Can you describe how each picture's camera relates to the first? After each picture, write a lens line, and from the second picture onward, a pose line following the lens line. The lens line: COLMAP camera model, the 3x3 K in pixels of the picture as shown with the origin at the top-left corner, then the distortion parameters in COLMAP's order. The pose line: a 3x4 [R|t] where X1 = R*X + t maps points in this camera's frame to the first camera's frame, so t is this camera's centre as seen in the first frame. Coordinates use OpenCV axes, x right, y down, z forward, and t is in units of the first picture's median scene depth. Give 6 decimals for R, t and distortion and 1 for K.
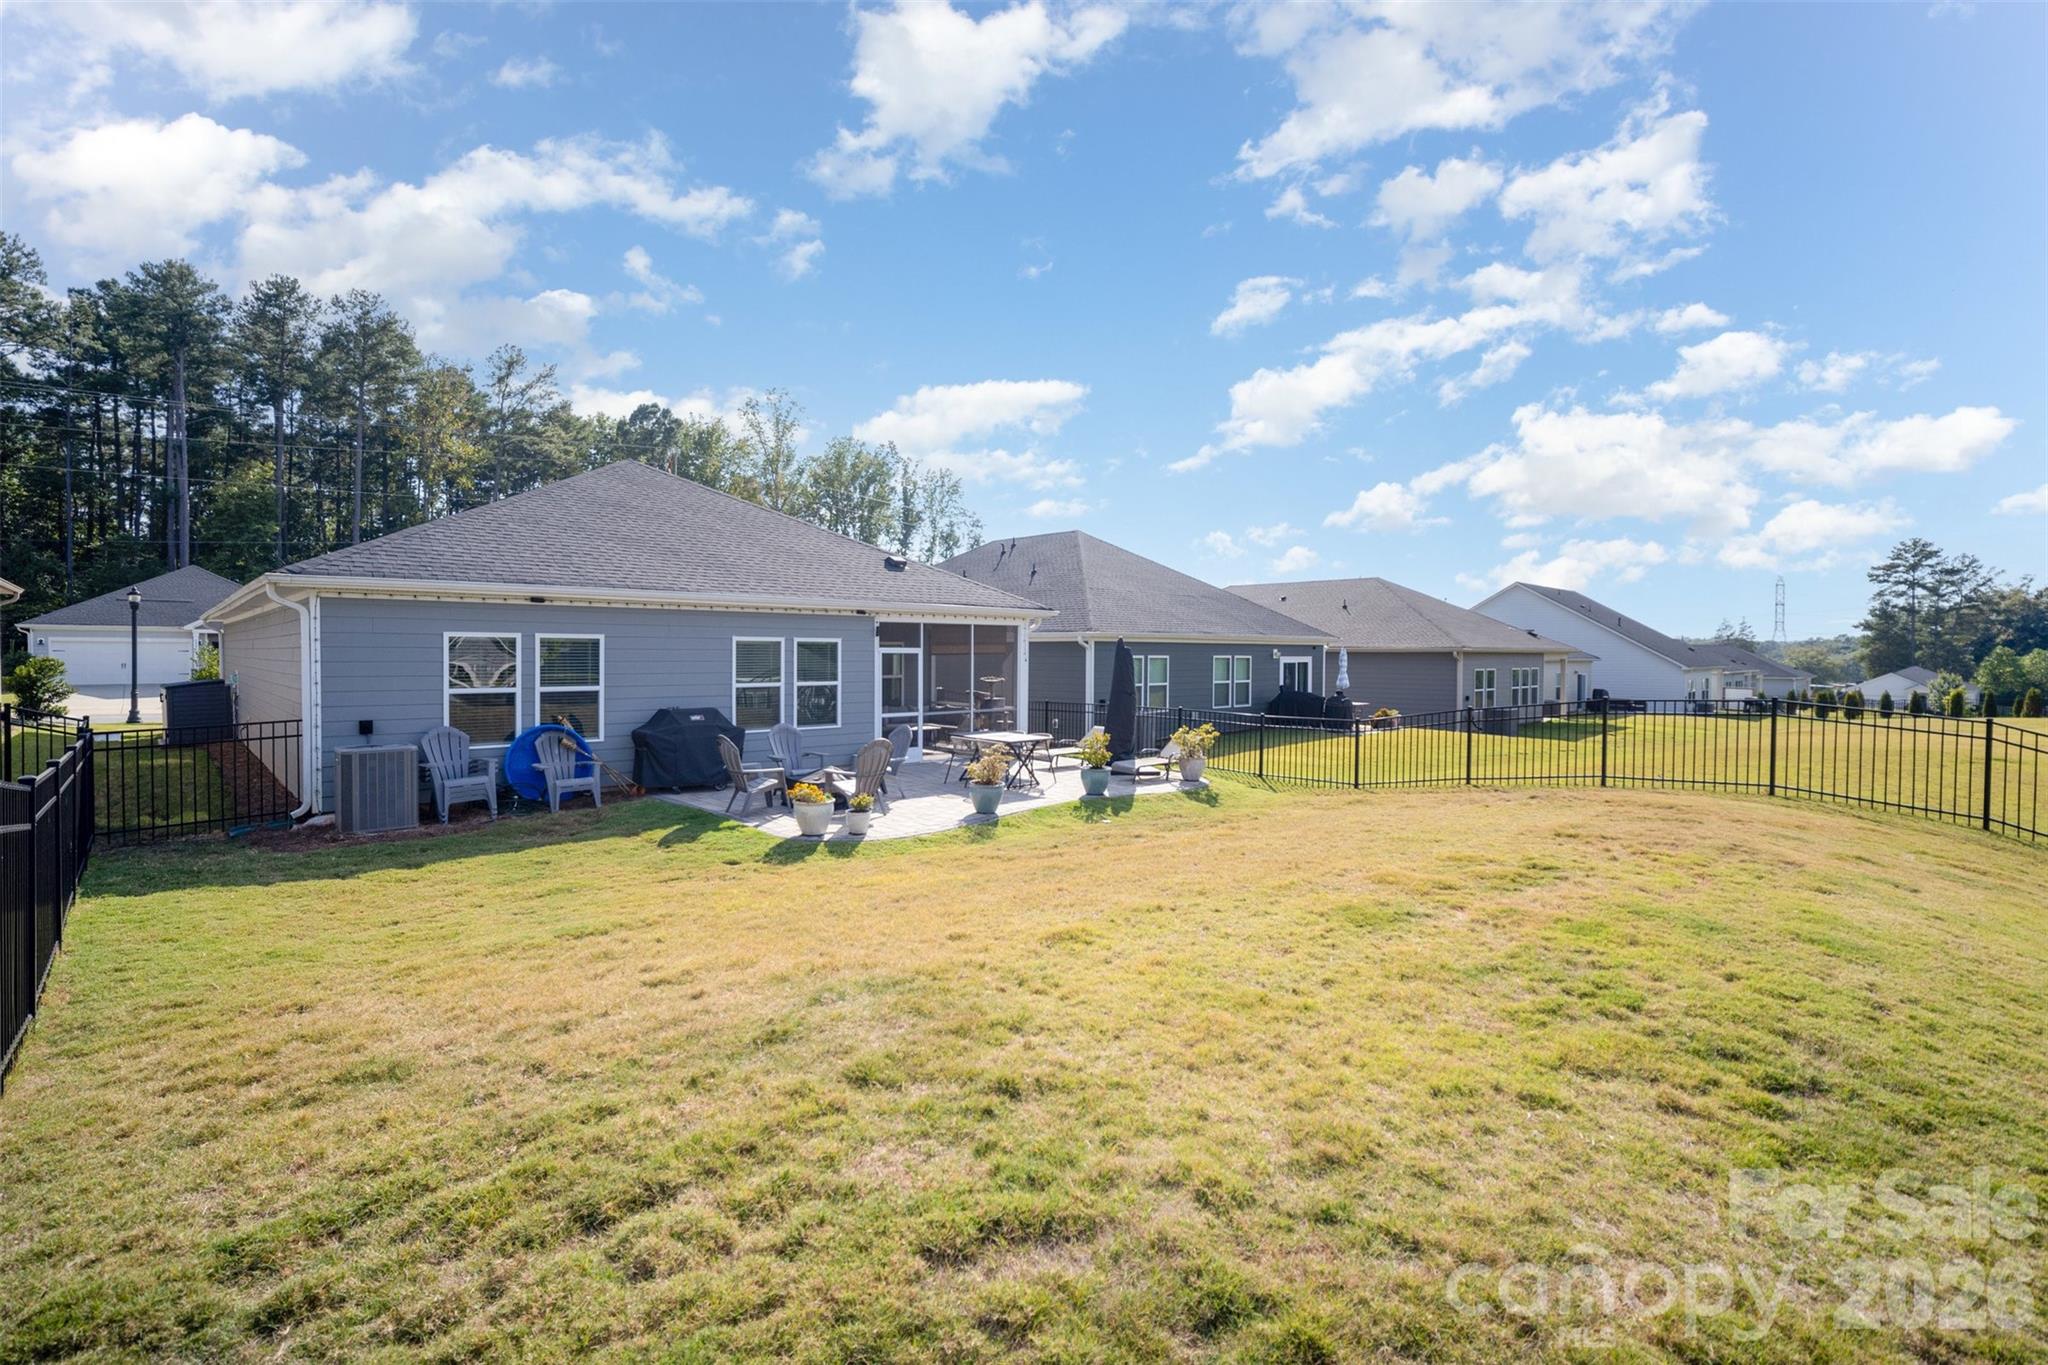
lens RADIAL K [[931.4, 0, 1023.9], [0, 931.4, 674.8], [0, 0, 1]] dist [-0.001054, -0.000173]
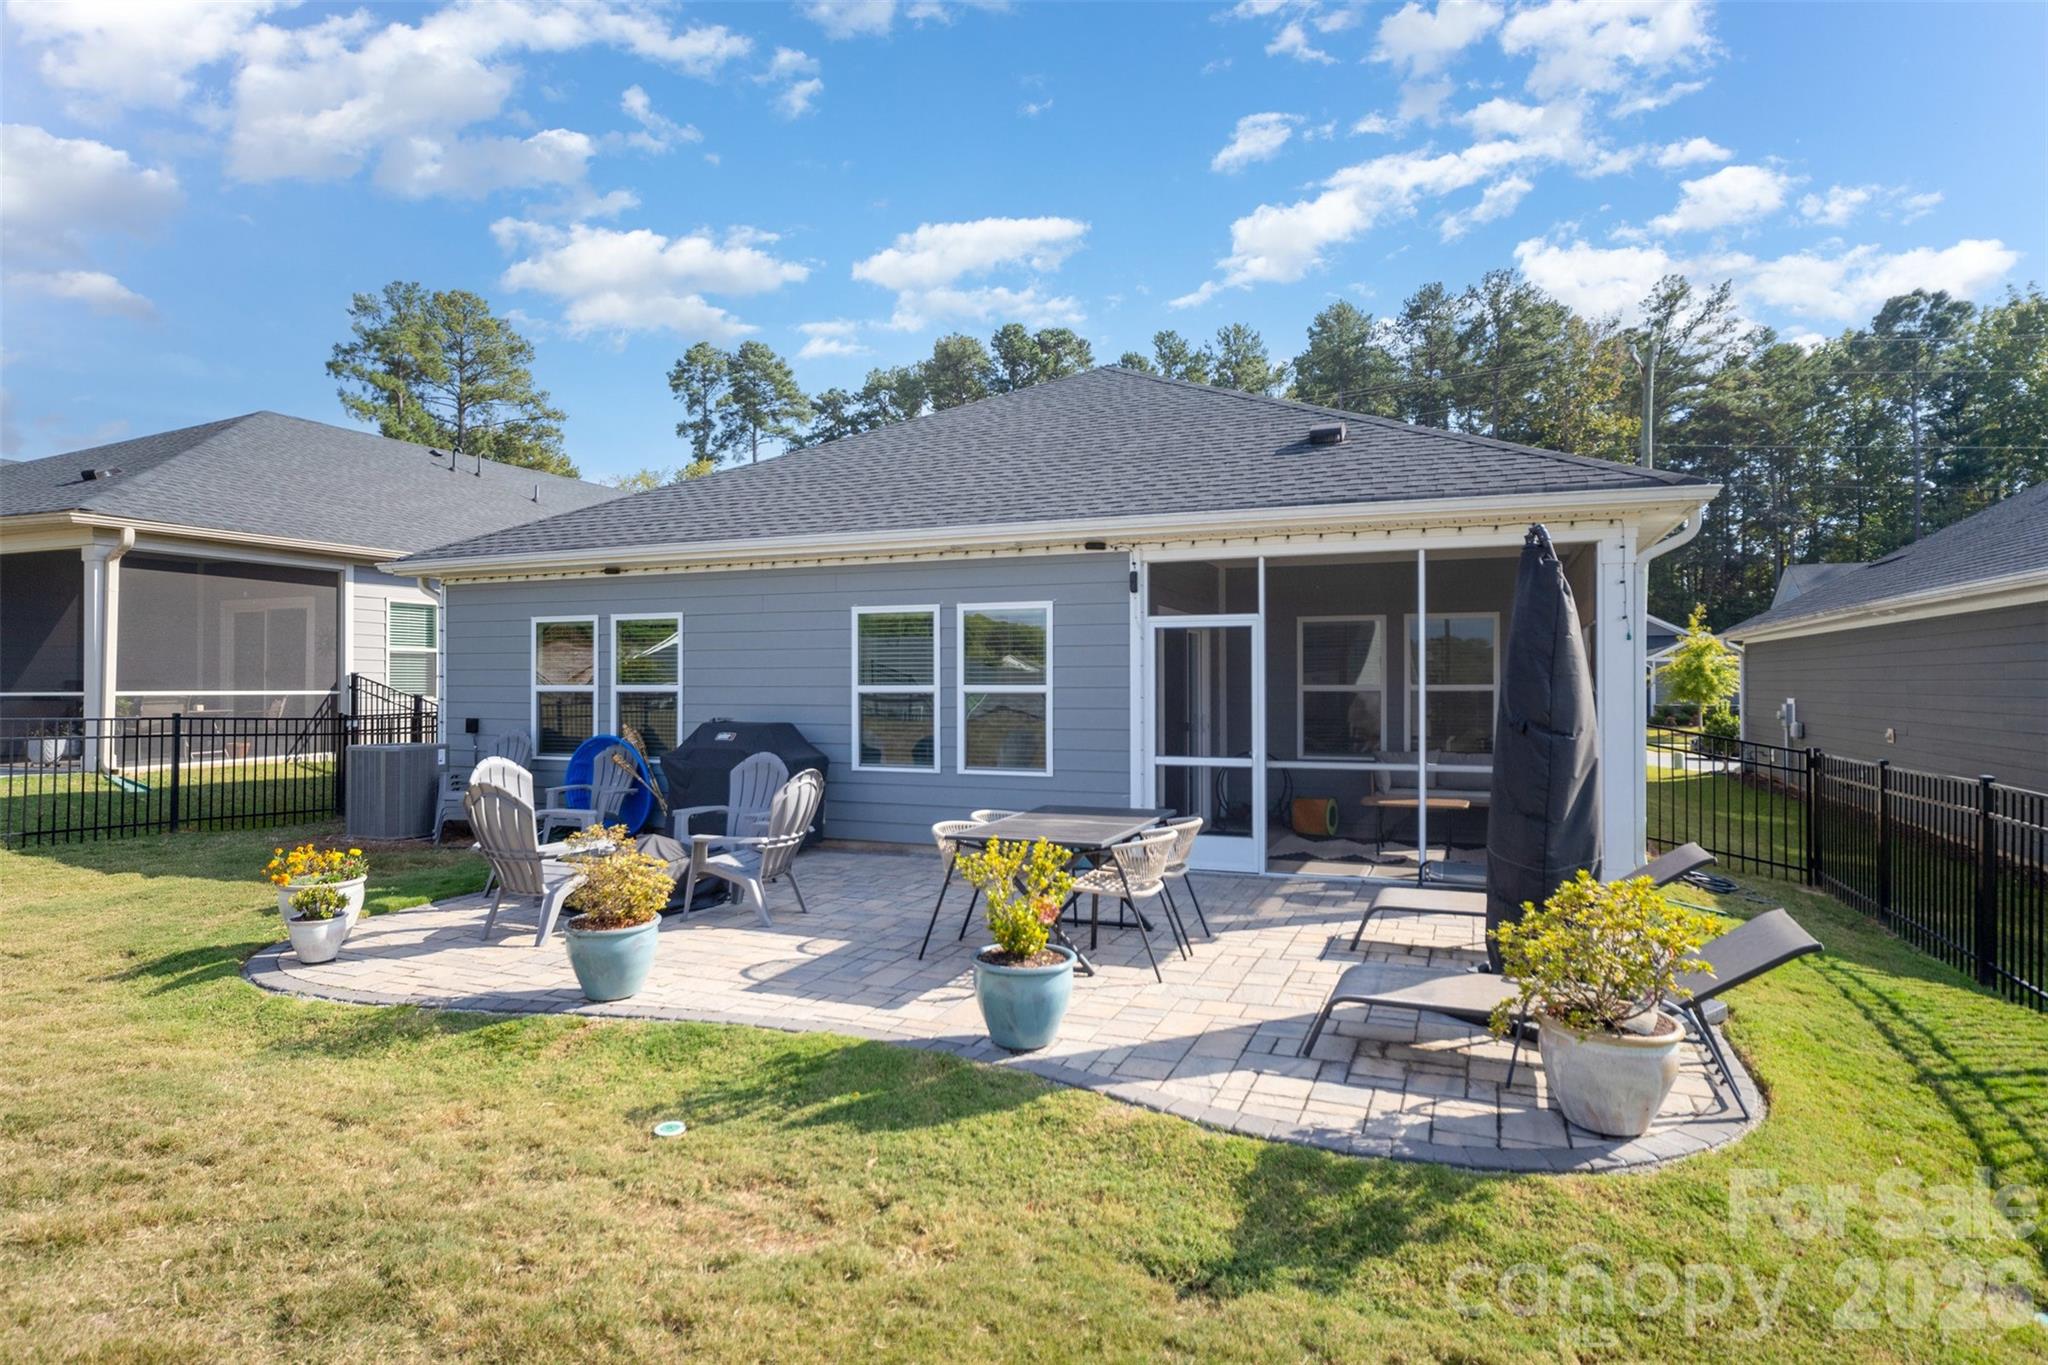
lens RADIAL K [[1103.4, 0, 1024.7], [0, 1103.4, 683.7], [0, 0, 1]] dist [0.002556, 0.000930]
pose [[0.399816, -0.001958, -0.916594, 0.356306], [-0.018578, 0.999775, -0.010239, 0.012333], [0.916407, 0.021122, 0.399689, 0.765944]]
